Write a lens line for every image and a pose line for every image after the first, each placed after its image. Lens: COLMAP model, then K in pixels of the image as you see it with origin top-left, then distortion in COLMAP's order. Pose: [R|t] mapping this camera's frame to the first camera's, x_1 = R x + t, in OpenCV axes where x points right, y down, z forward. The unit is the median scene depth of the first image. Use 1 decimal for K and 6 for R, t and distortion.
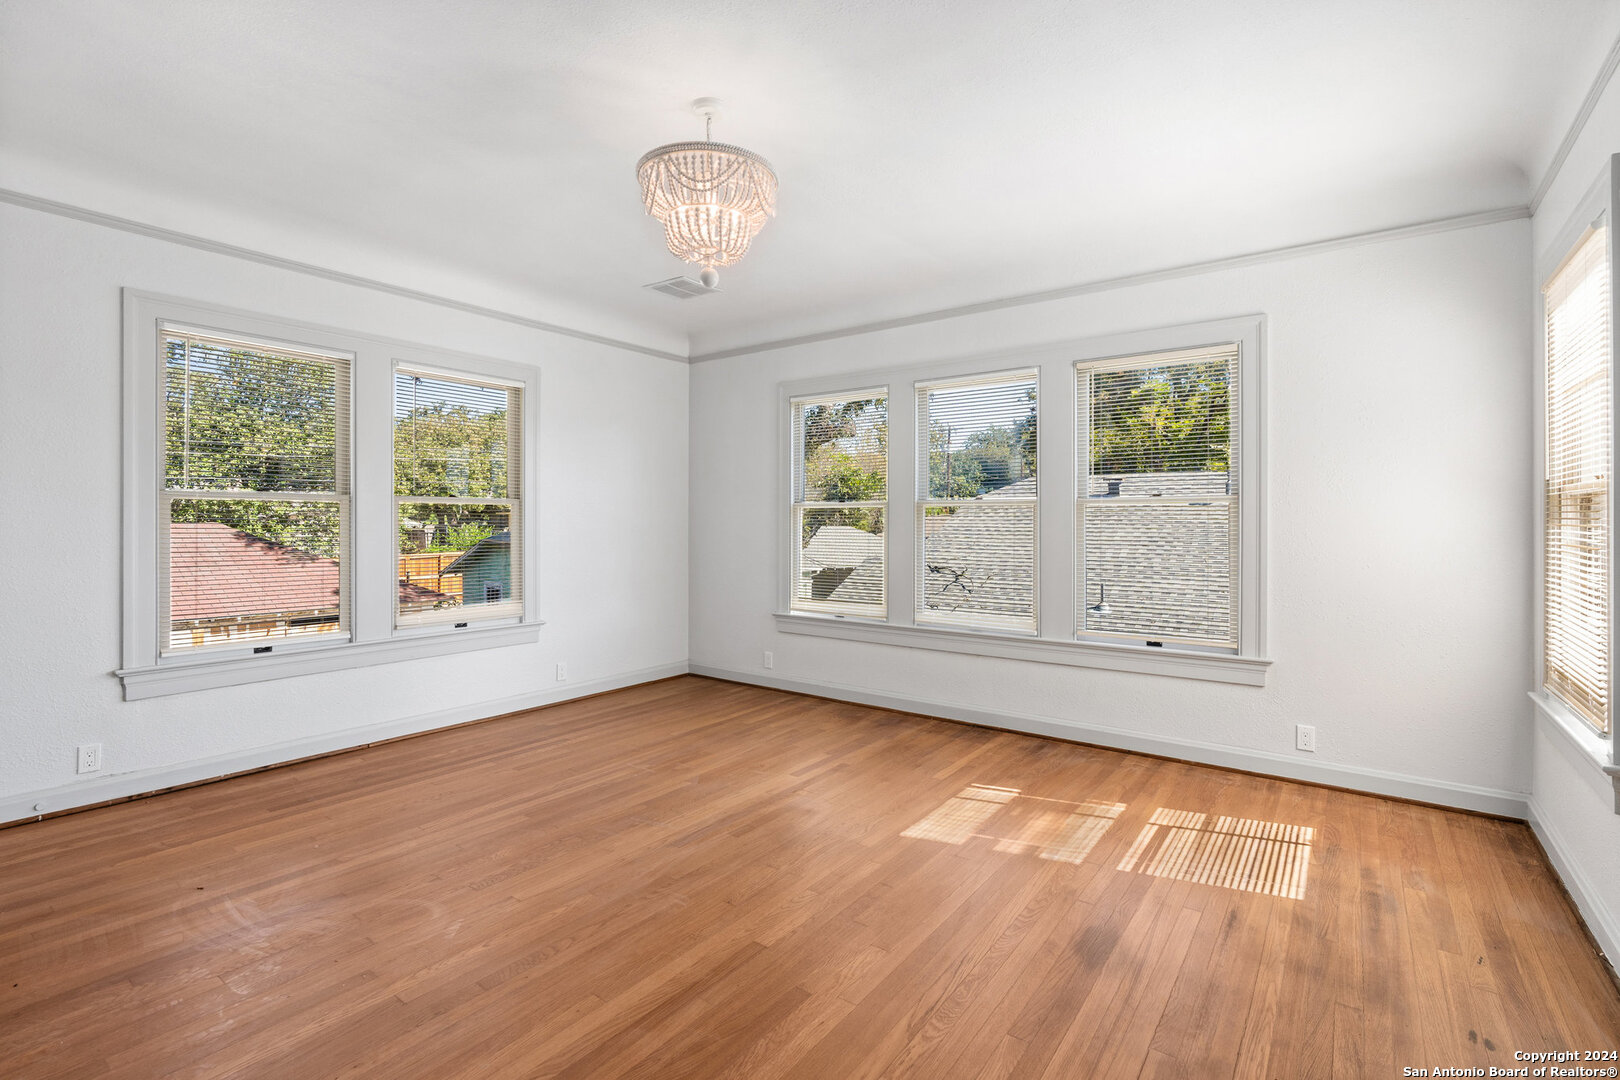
lens RADIAL K [[740.0, 0, 822.2], [0, 740.0, 528.1], [0, 0, 1]] dist [-0.009900, 0.004746]
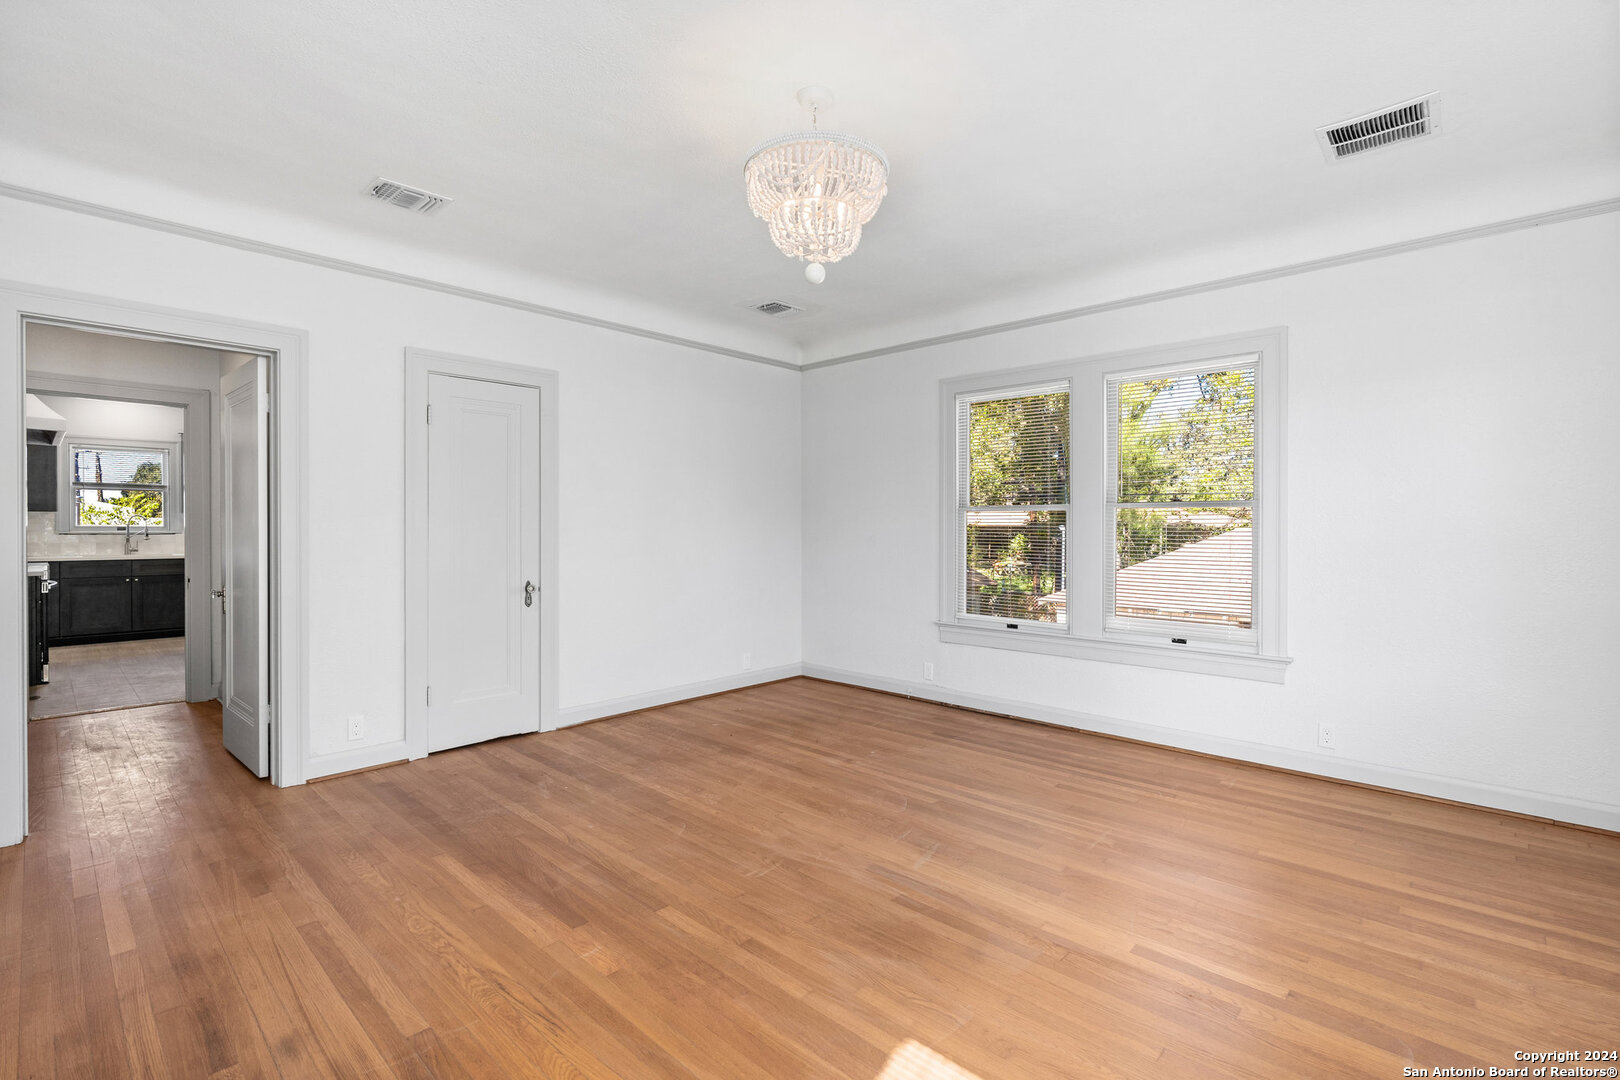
lens RADIAL K [[740.0, 0, 806.8], [0, 740.0, 536.3], [0, 0, 1]] dist [-0.009900, 0.004746]
pose [[-0.130038, 0.009086, -0.991467, 0.581941], [-0.009572, 0.999900, 0.010419, -0.004050], [0.991463, 0.010845, -0.129938, 0.804559]]
